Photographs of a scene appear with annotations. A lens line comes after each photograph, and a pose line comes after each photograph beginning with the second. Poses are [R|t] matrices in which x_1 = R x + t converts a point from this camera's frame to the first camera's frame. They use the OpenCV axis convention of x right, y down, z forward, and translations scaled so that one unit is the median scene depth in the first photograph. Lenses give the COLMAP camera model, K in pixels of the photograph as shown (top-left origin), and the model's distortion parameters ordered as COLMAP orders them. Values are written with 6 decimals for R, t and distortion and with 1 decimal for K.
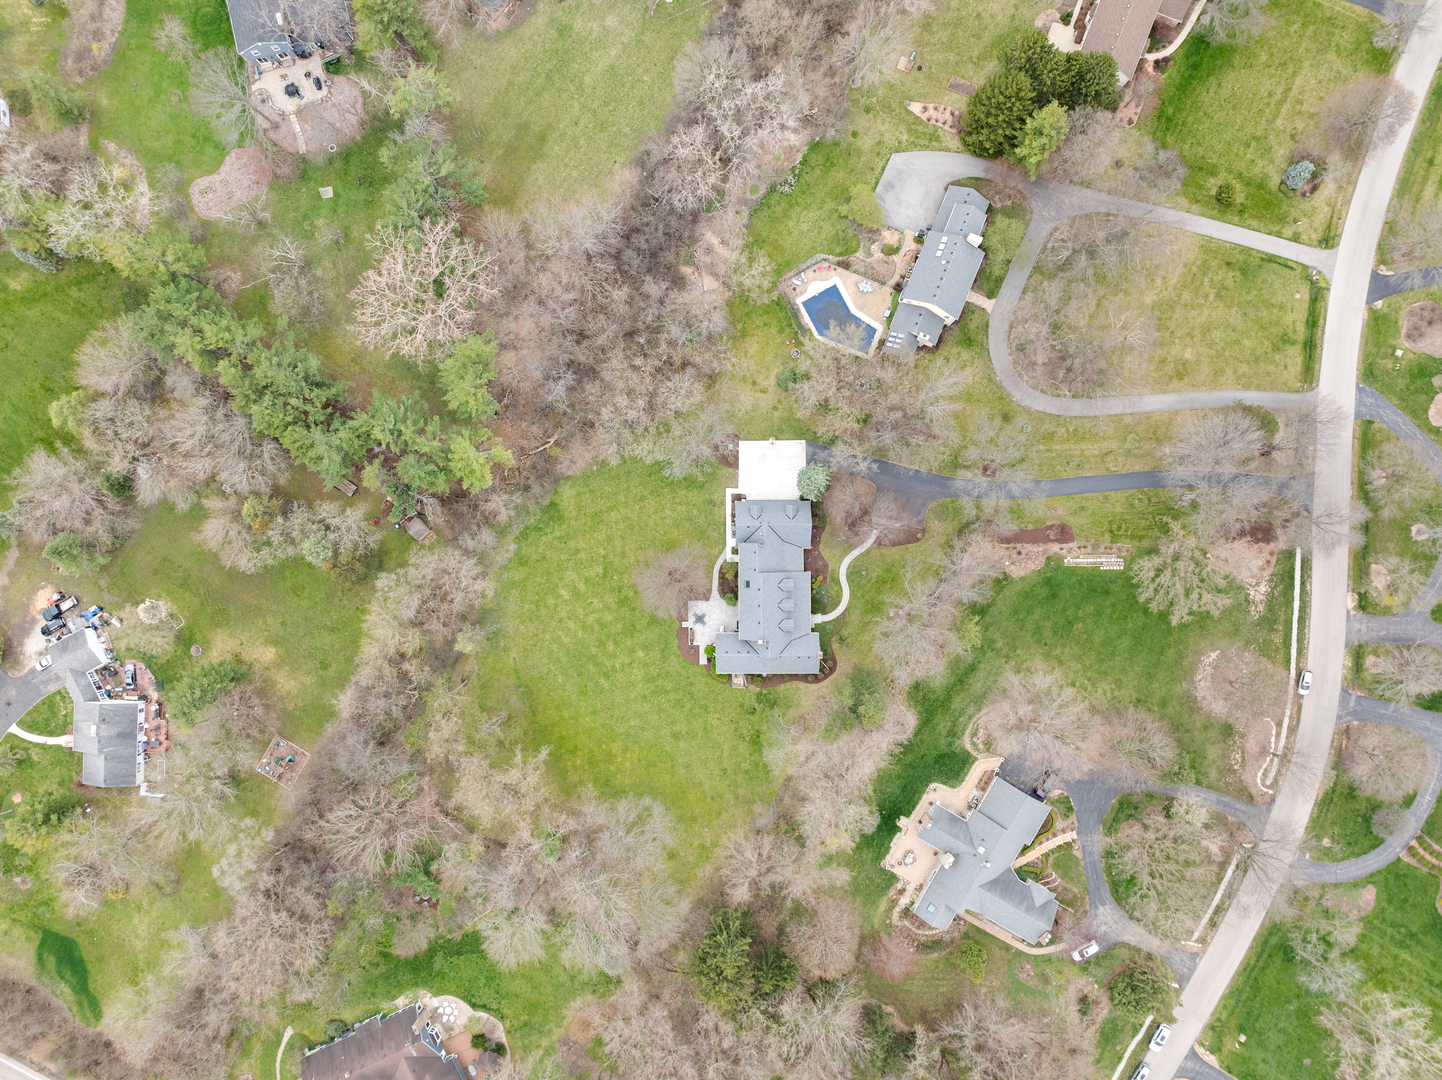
lens RADIAL K [[989.8, 0, 722.8], [0, 989.8, 536.3], [0, 0, 1]] dist [-0.042564, 0.016553]
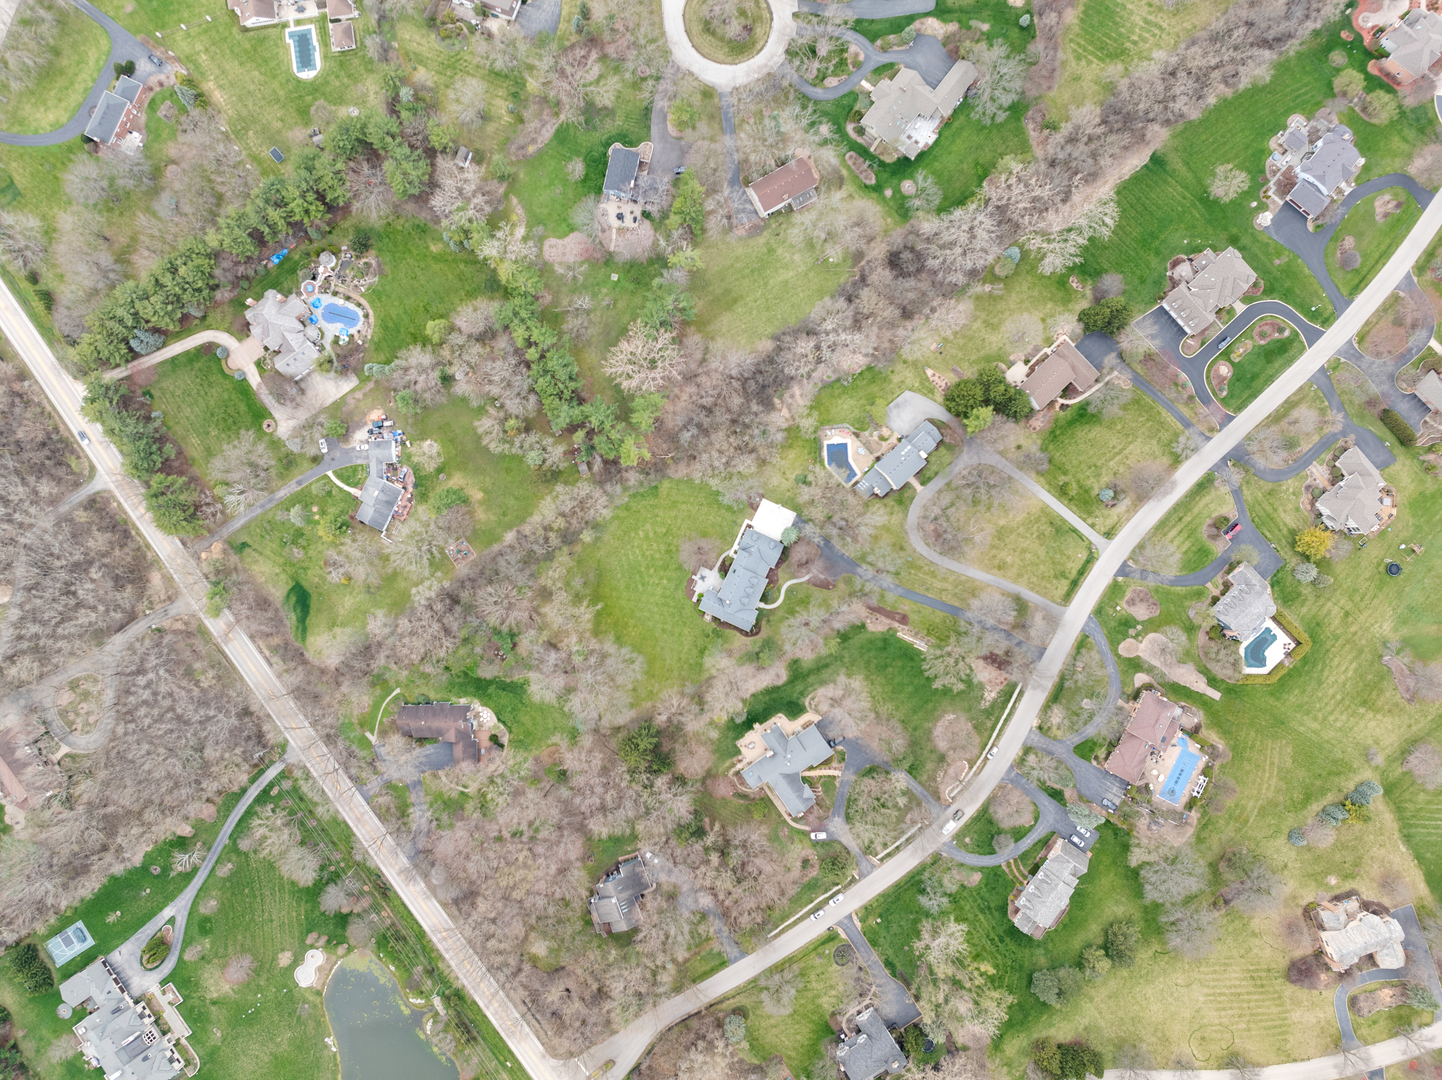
lens RADIAL K [[989.8, 0, 719.7], [0, 989.8, 541.0], [0, 0, 1]] dist [-0.042564, 0.016553]
pose [[0.906947, 0.421108, -0.010713, -0.003663], [-0.421034, 0.907005, 0.008540, -0.007150], [0.013314, -0.003235, 0.999906, -0.829544]]
